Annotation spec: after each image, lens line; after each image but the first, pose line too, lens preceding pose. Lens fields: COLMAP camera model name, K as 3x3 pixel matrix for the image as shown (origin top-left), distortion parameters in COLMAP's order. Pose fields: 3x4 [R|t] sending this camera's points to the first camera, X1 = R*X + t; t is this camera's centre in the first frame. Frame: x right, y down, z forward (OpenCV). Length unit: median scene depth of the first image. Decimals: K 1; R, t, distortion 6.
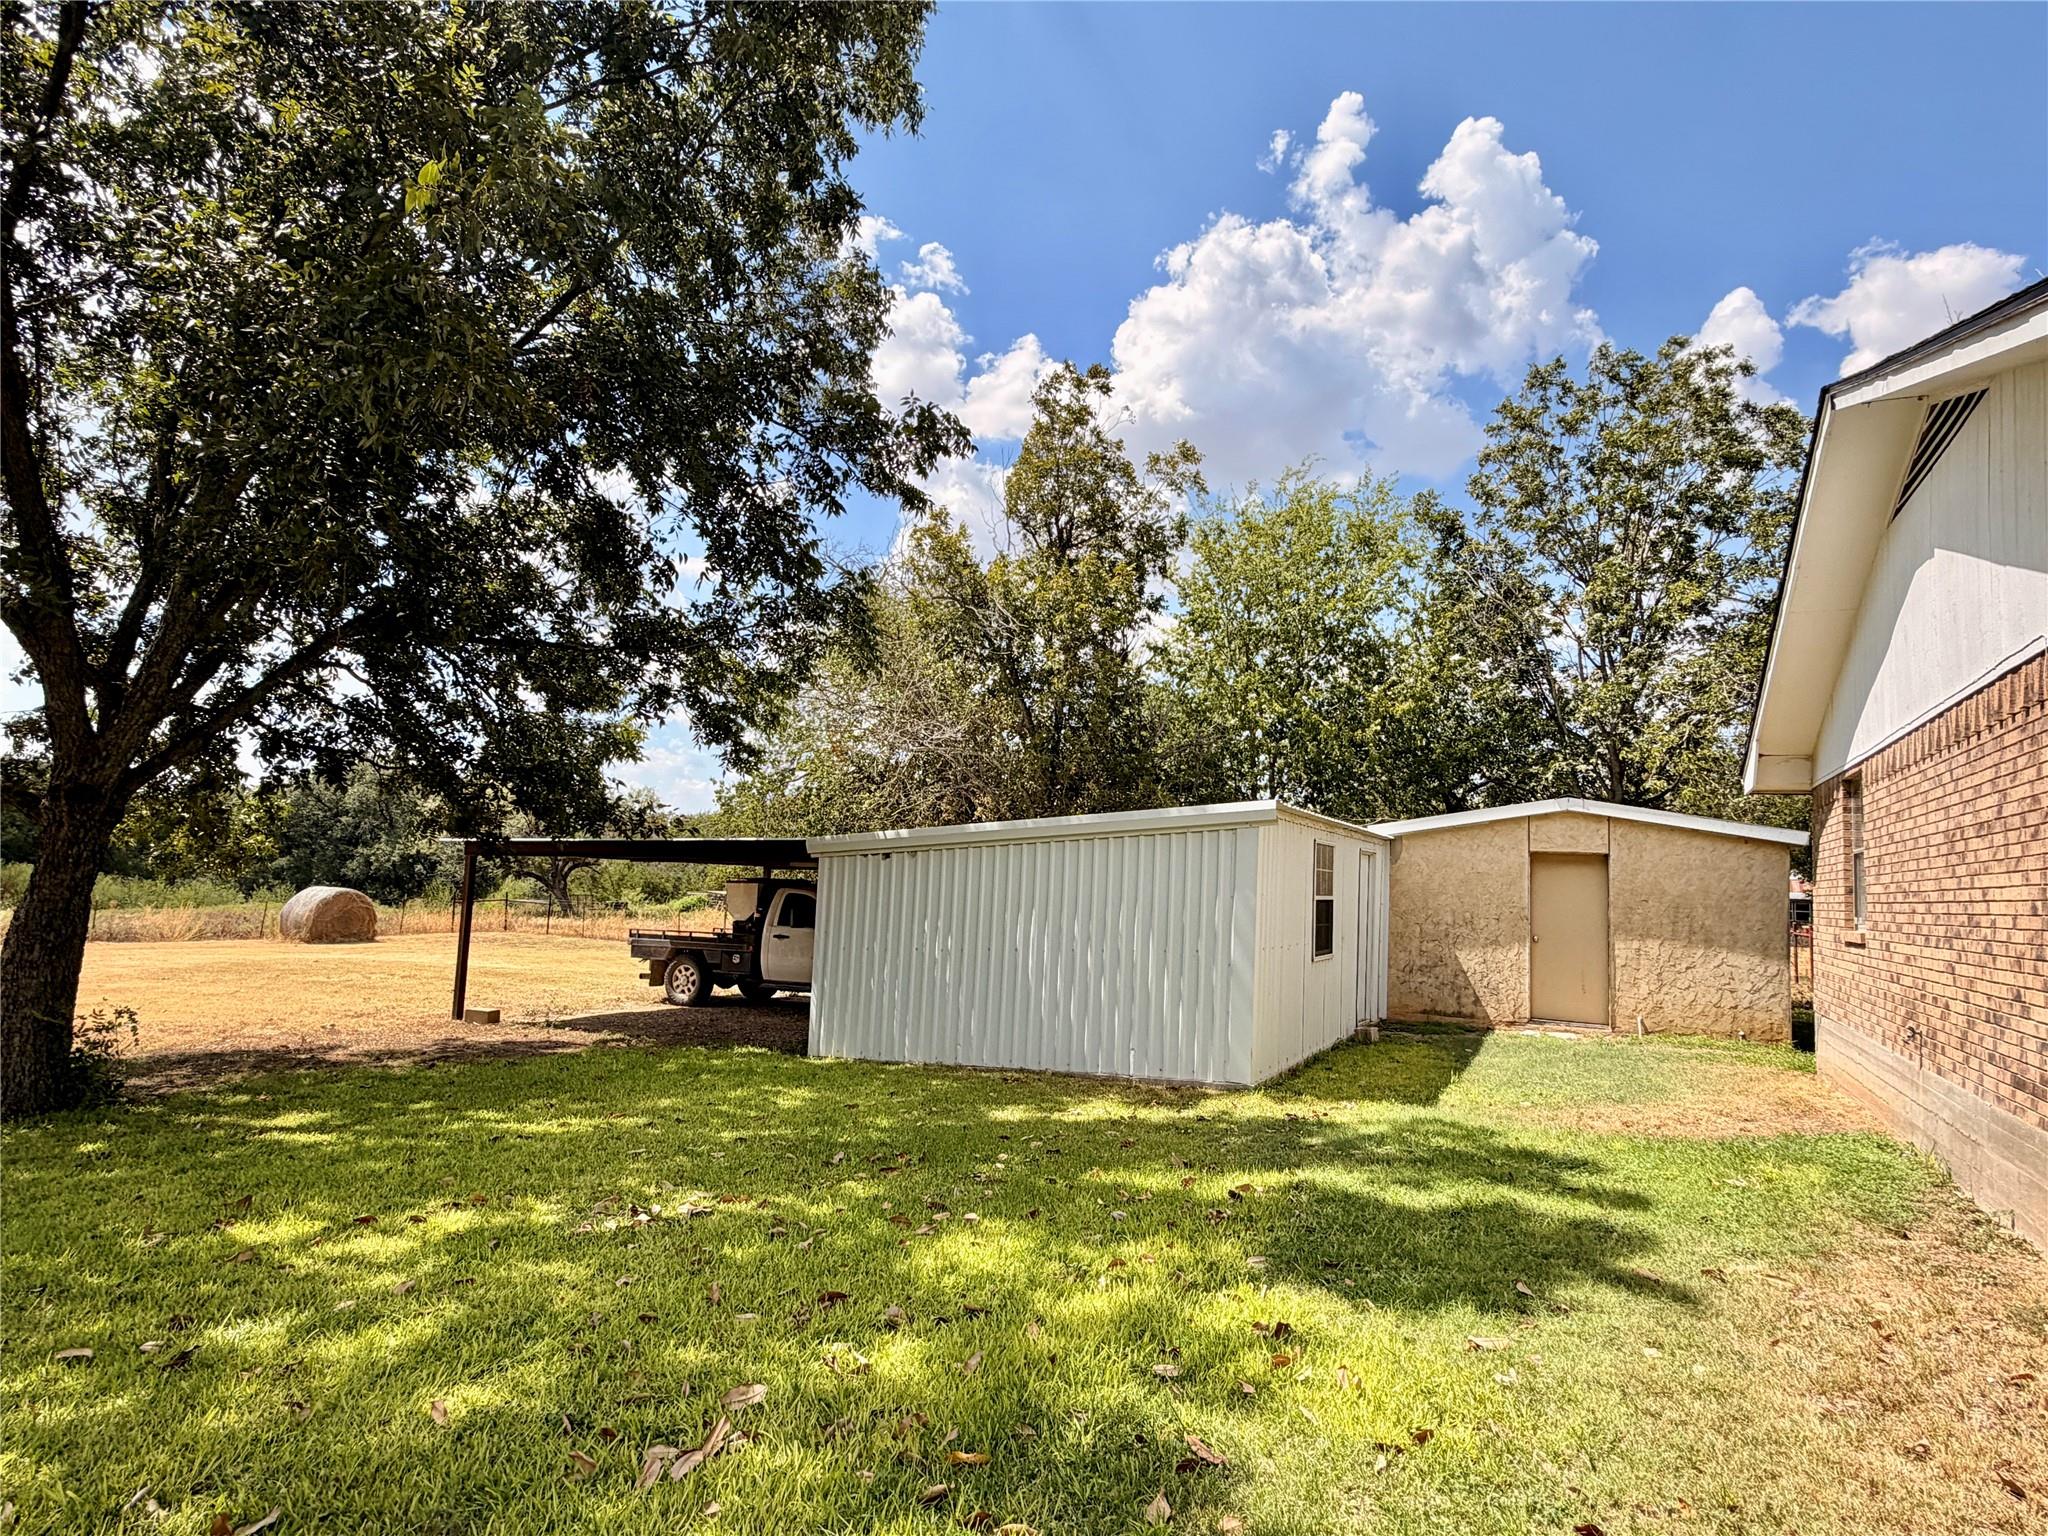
lens RADIAL K [[1097.5, 0, 1025.3], [0, 1097.5, 771.5], [0, 0, 1]] dist [0.000204, -0.000350]
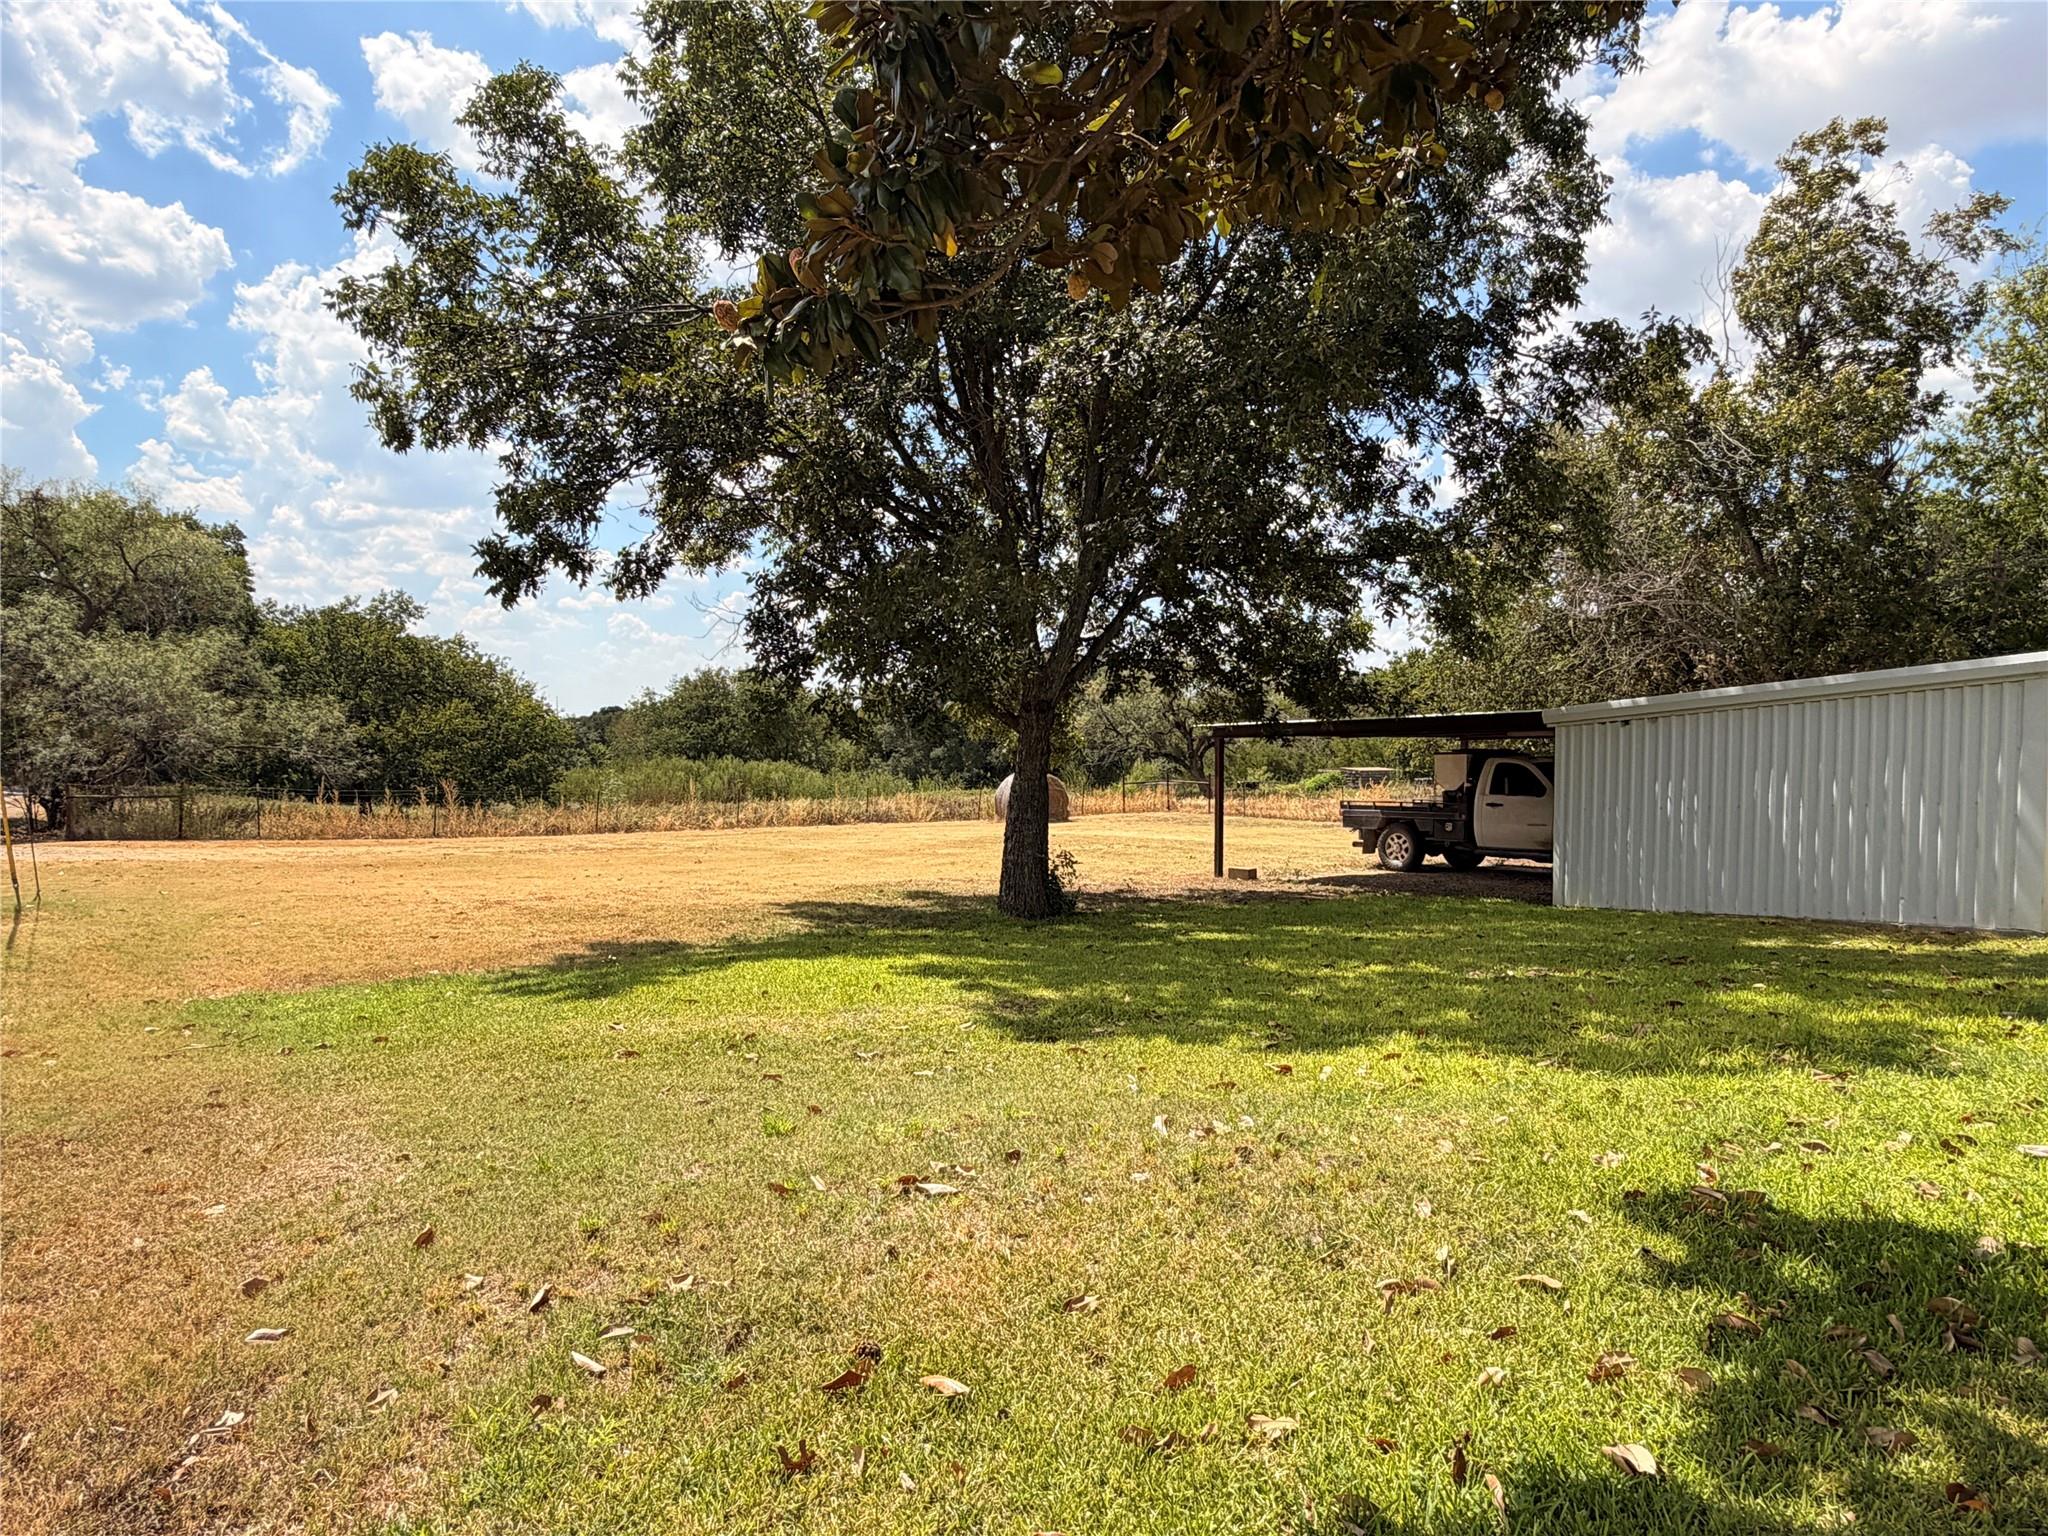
lens RADIAL K [[1364.3, 0, 1029.0], [0, 1364.3, 777.5], [0, 0, 1]] dist [0.018823, 0.009507]
pose [[0.888043, -0.026236, -0.459011, -0.020193], [0.078865, 0.992265, 0.095865, -0.031298], [0.452946, -0.121332, 0.883243, -0.319294]]
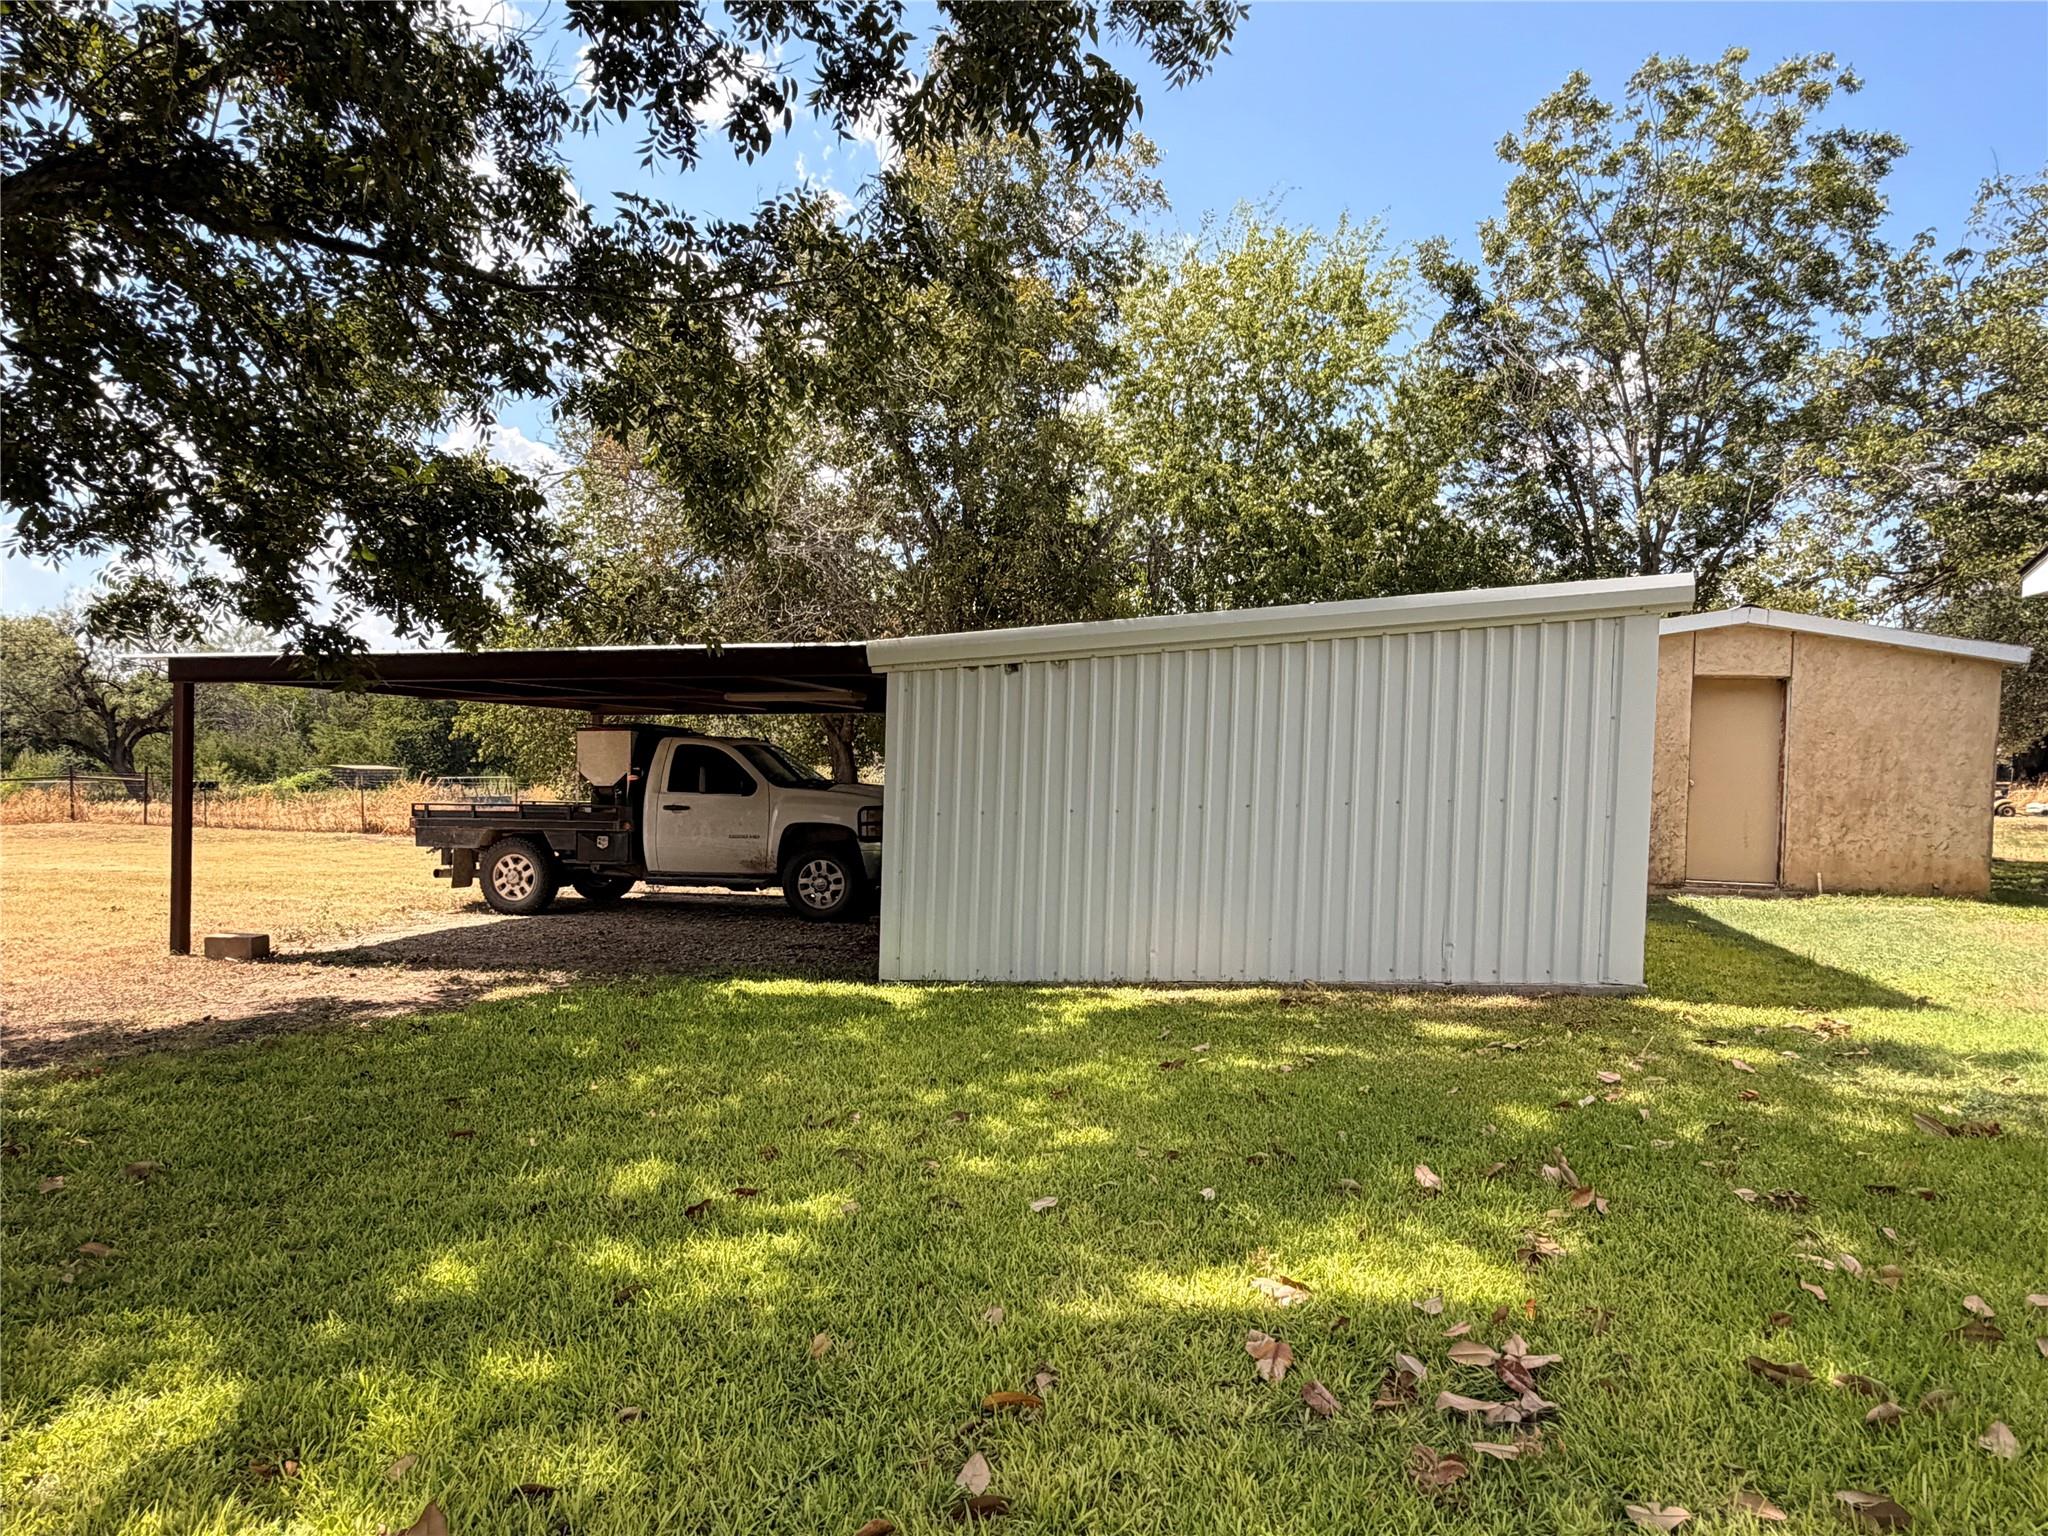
lens RADIAL K [[1261.3, 0, 1019.4], [0, 1261.3, 780.5], [0, 0, 1]] dist [0.001740, -0.000547]
pose [[0.965005, -0.020027, 0.261467, -0.215291], [-0.011955, 0.992683, 0.120158, 0.036271], [-0.261960, -0.119079, 0.957704, 0.190561]]
